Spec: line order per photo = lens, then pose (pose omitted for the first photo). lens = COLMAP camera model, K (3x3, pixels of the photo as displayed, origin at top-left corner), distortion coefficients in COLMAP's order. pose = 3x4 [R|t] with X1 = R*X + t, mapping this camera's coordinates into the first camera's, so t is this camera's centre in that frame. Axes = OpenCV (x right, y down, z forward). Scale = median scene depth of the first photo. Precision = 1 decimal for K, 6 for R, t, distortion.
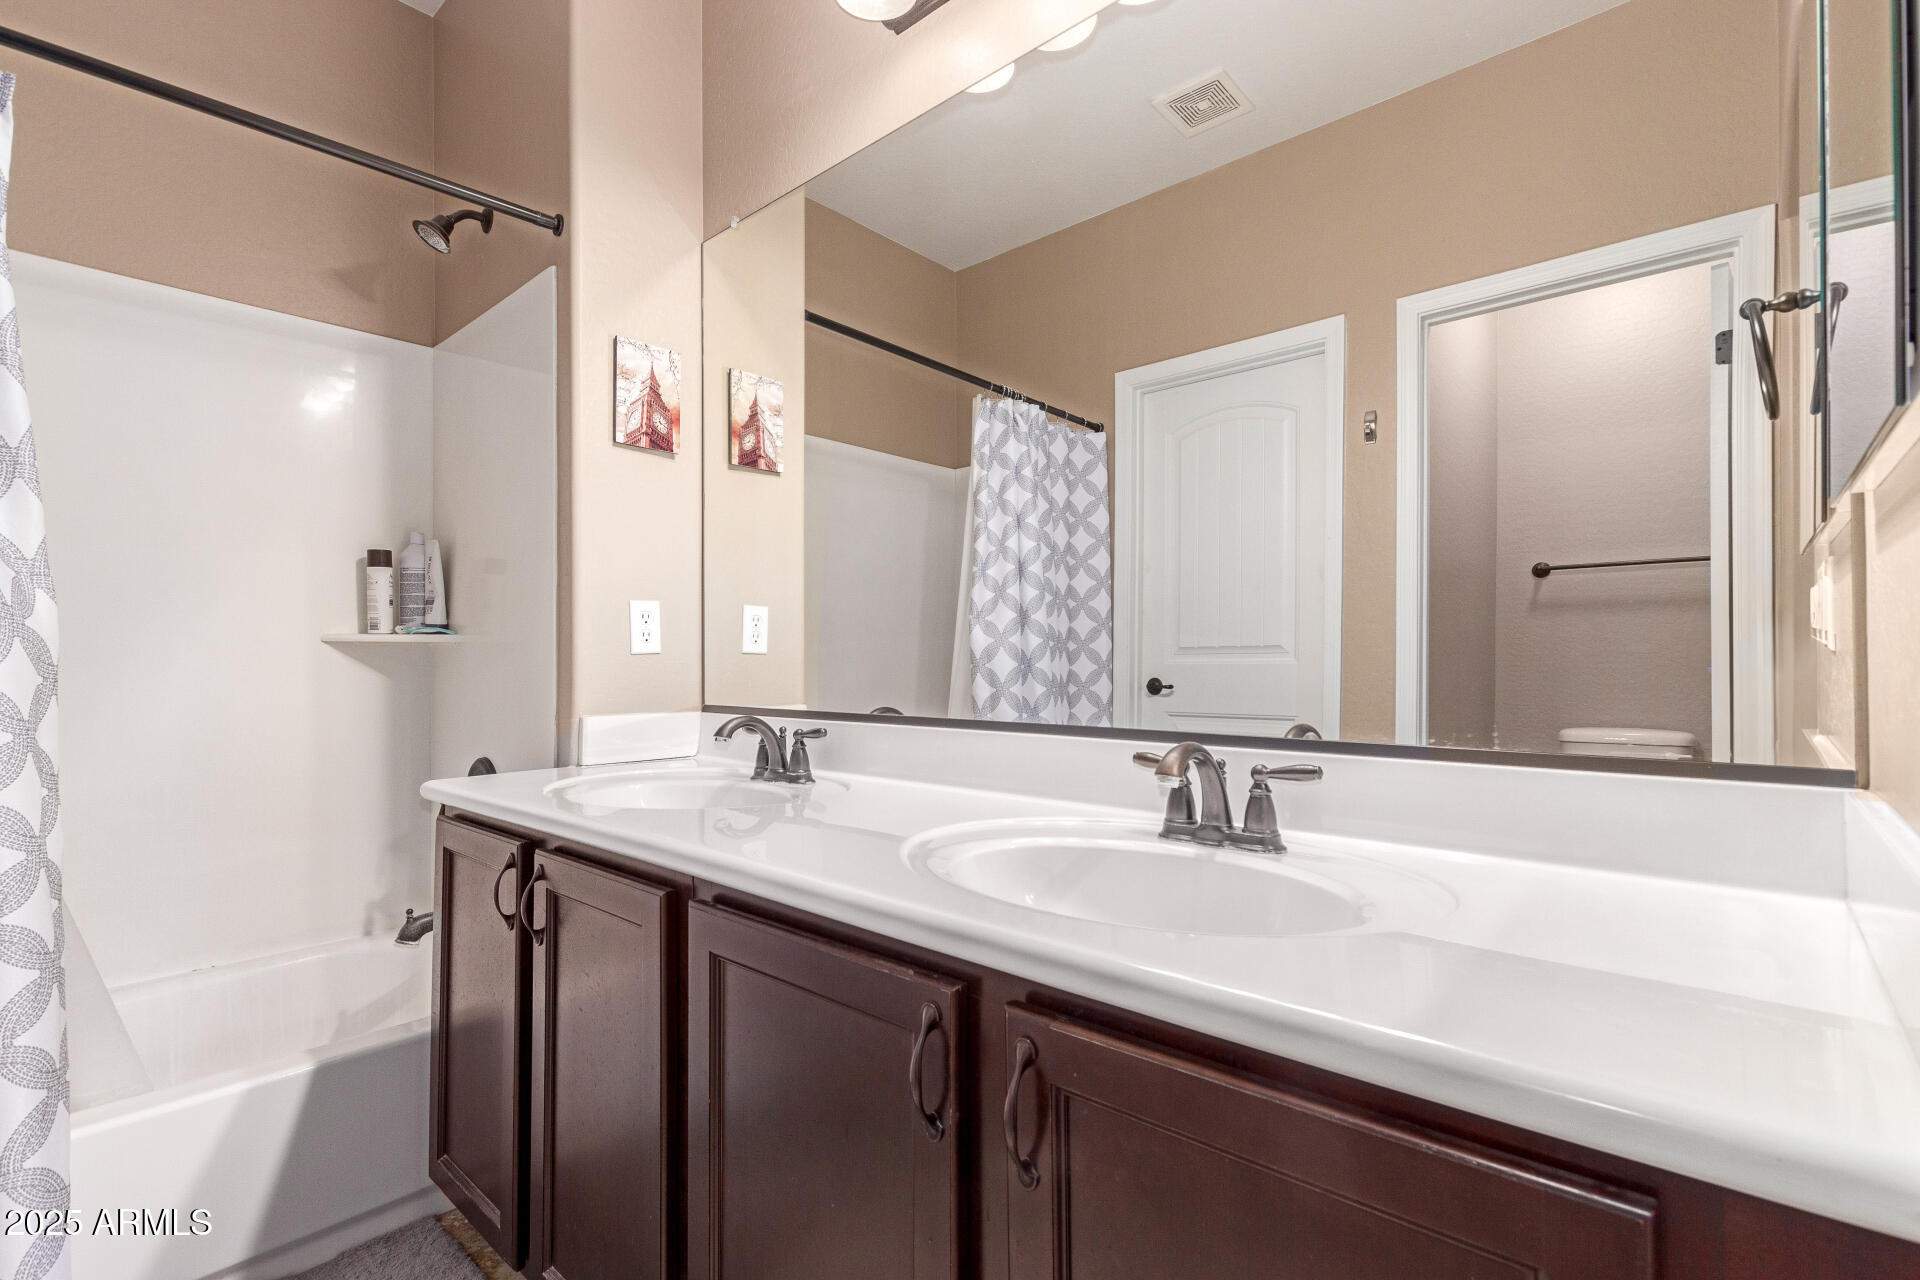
lens RADIAL K [[889.9, 0, 963.3], [0, 889.9, 646.3], [0, 0, 1]] dist [0.009294, -0.004973]
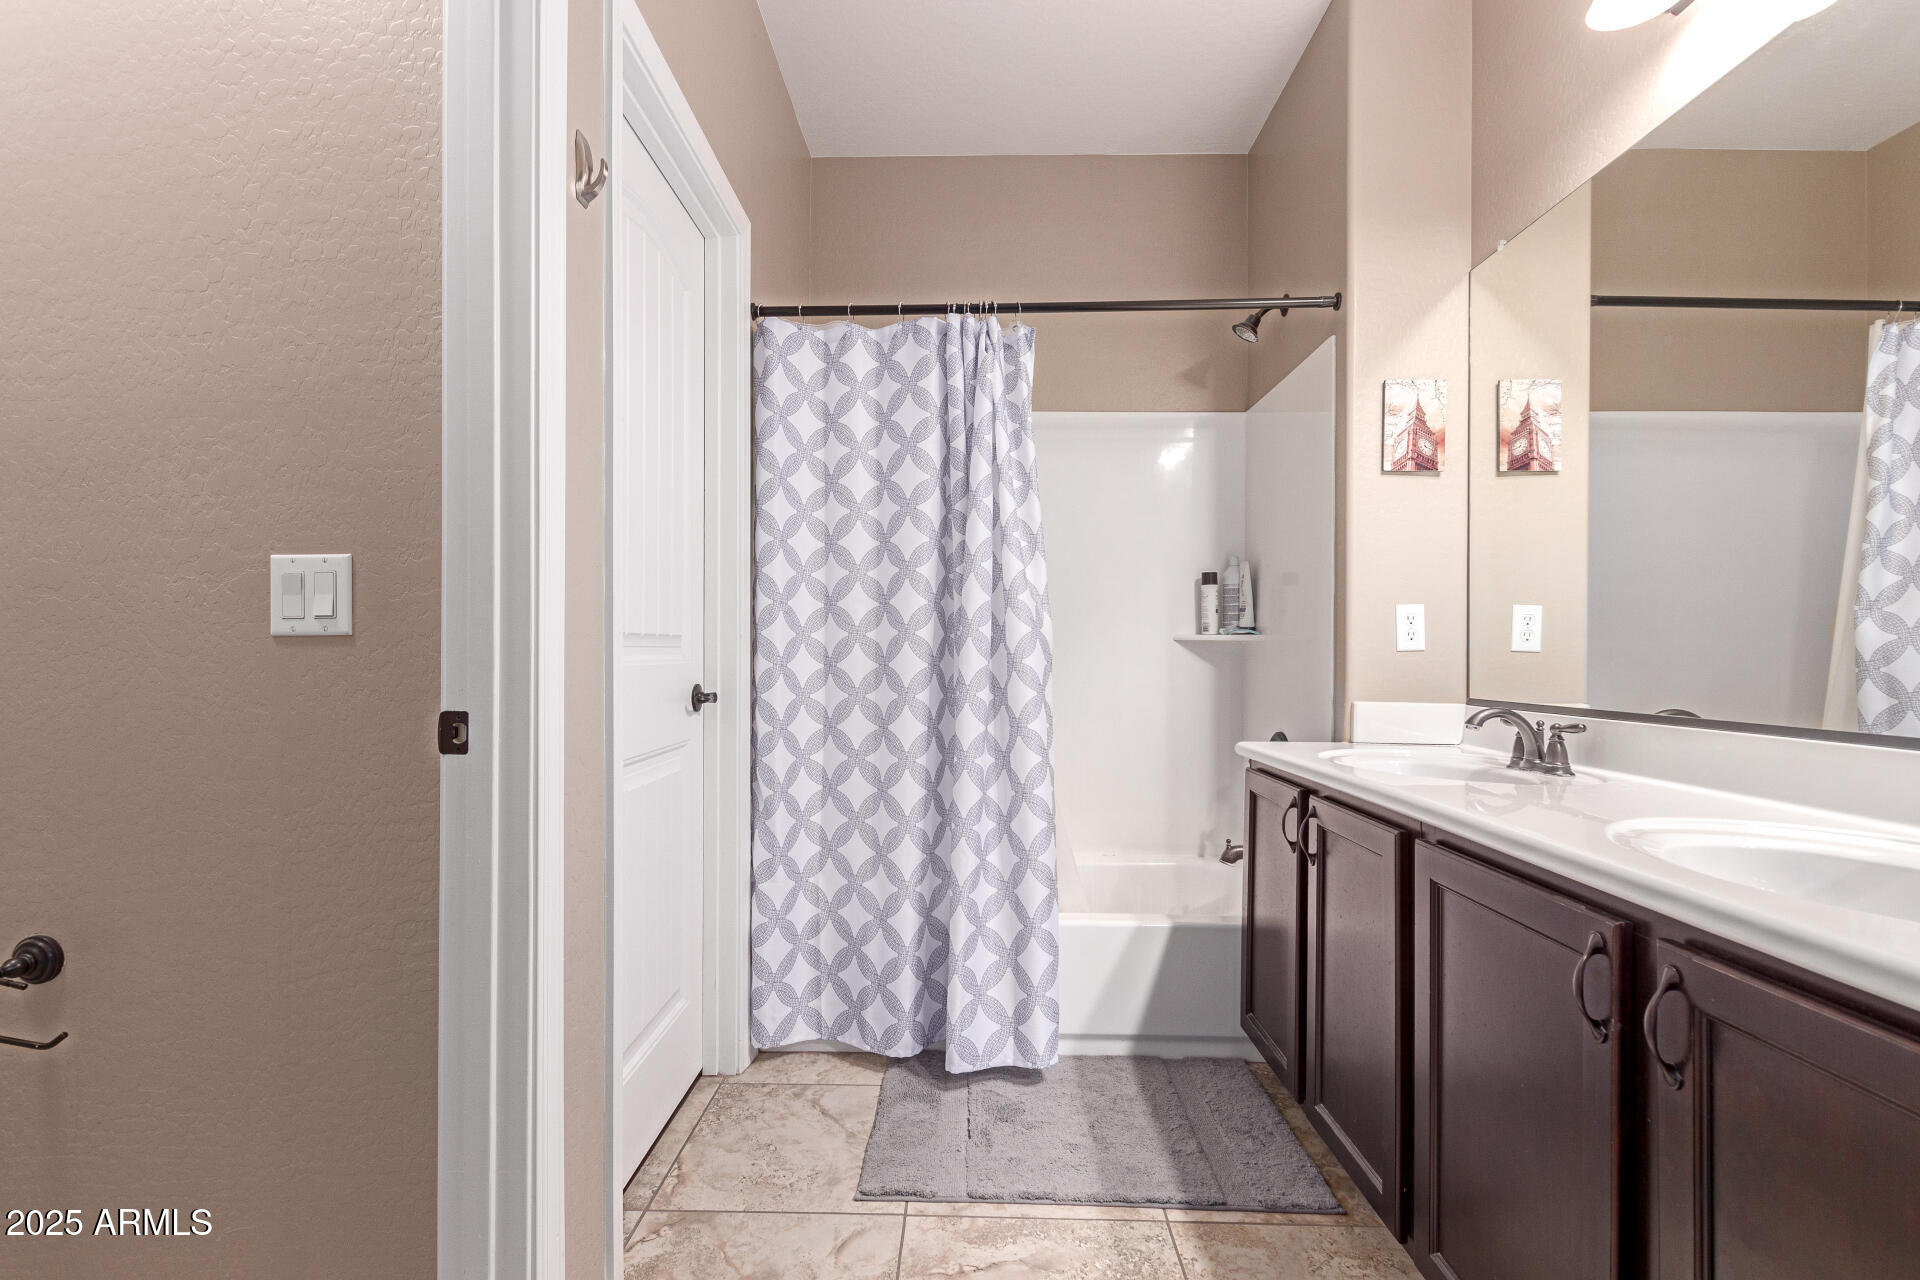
lens RADIAL K [[889.9, 0, 963.3], [0, 889.9, 646.3], [0, 0, 1]] dist [0.009294, -0.004973]
pose [[0.662619, 0.003836, -0.748947, 0.120607], [-0.001455, 0.999992, 0.003835, -0.000909], [0.748956, -0.001451, 0.662619, -0.190185]]
